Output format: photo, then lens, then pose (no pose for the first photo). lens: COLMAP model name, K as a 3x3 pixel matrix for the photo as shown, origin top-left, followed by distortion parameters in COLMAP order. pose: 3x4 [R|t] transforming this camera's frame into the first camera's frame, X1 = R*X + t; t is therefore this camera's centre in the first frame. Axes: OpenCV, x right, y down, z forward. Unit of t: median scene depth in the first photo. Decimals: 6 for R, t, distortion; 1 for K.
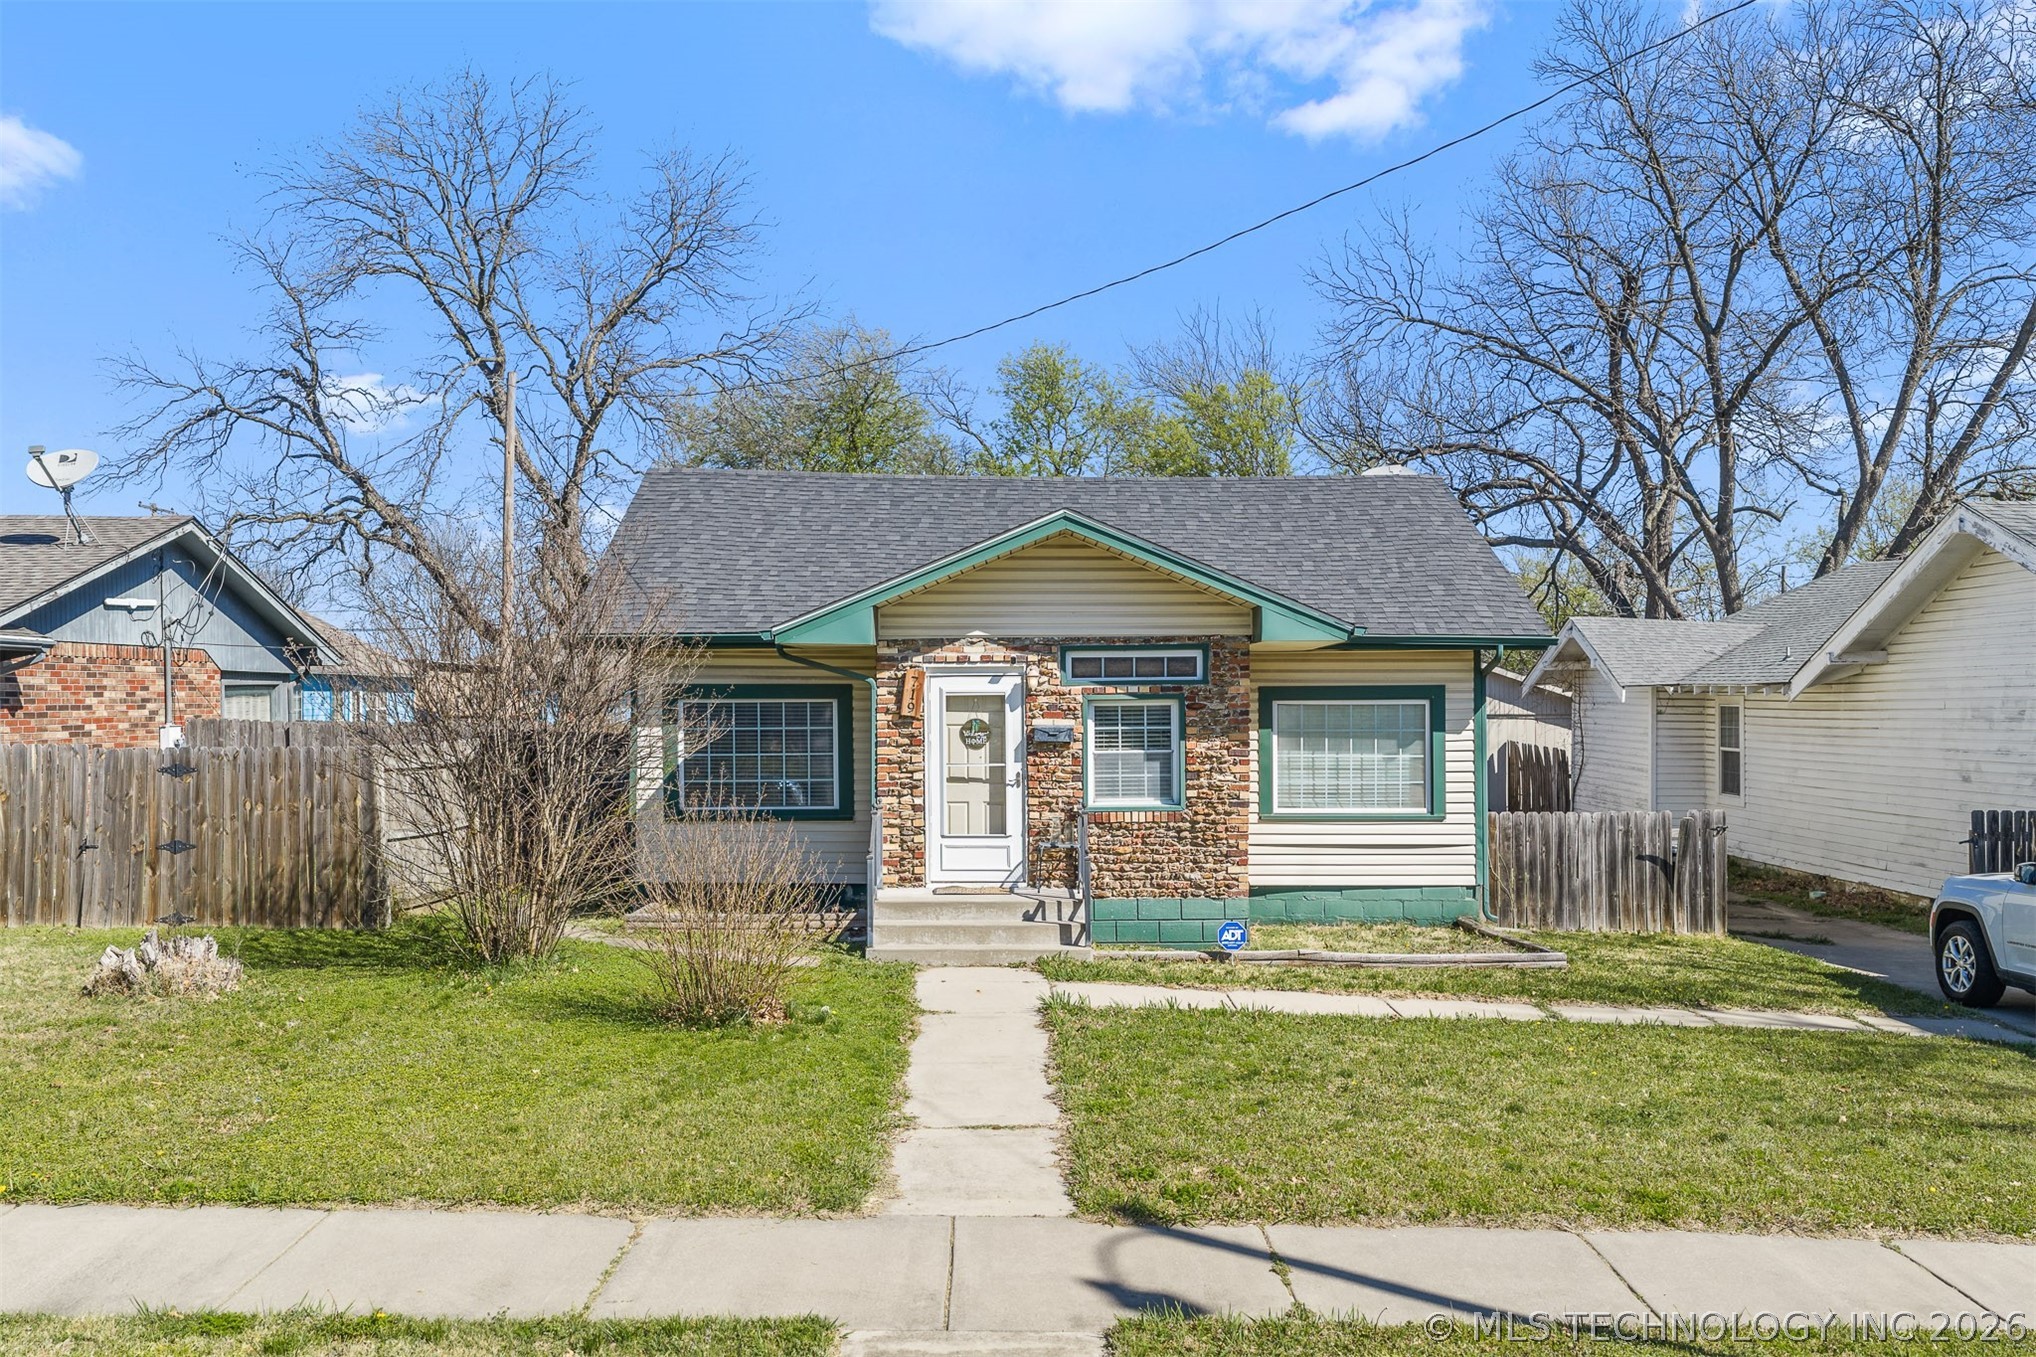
lens RADIAL K [[1689.2, 0, 1019.2], [0, 1689.2, 626.6], [0, 0, 1]] dist [0.020769, -0.044941]
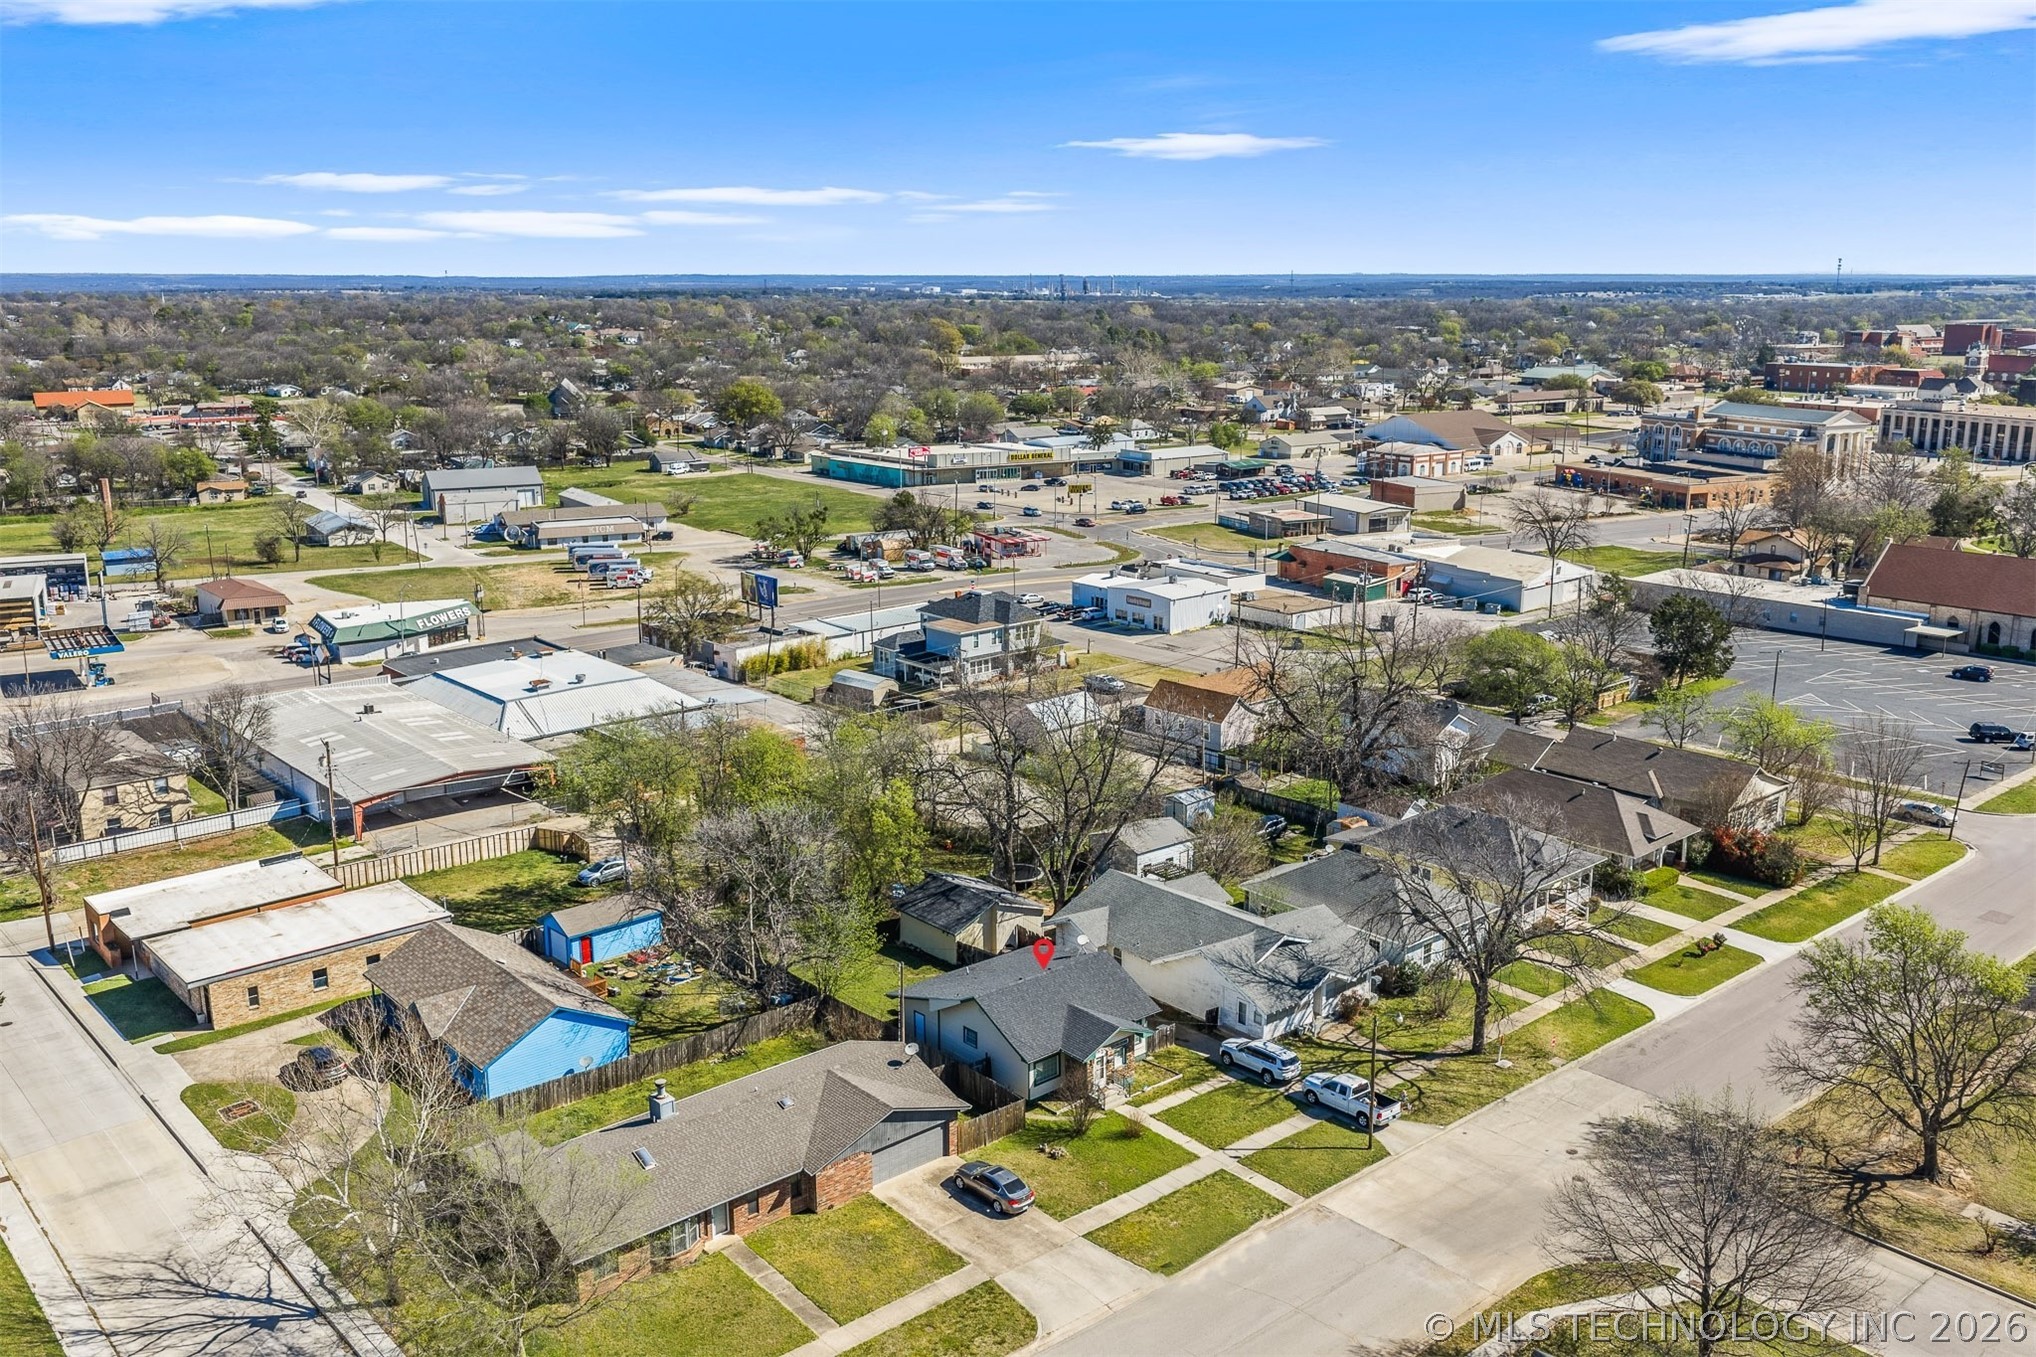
lens RADIAL K [[1708.5, 0, 1021.9], [0, 1708.5, 588.8], [0, 0, 1]] dist [0.026291, -0.063815]
pose [[0.757719, -0.113993, 0.642547, -3.736949], [-0.029693, 0.977583, 0.208446, -2.680441], [-0.651905, -0.177023, 0.737349, -2.782856]]
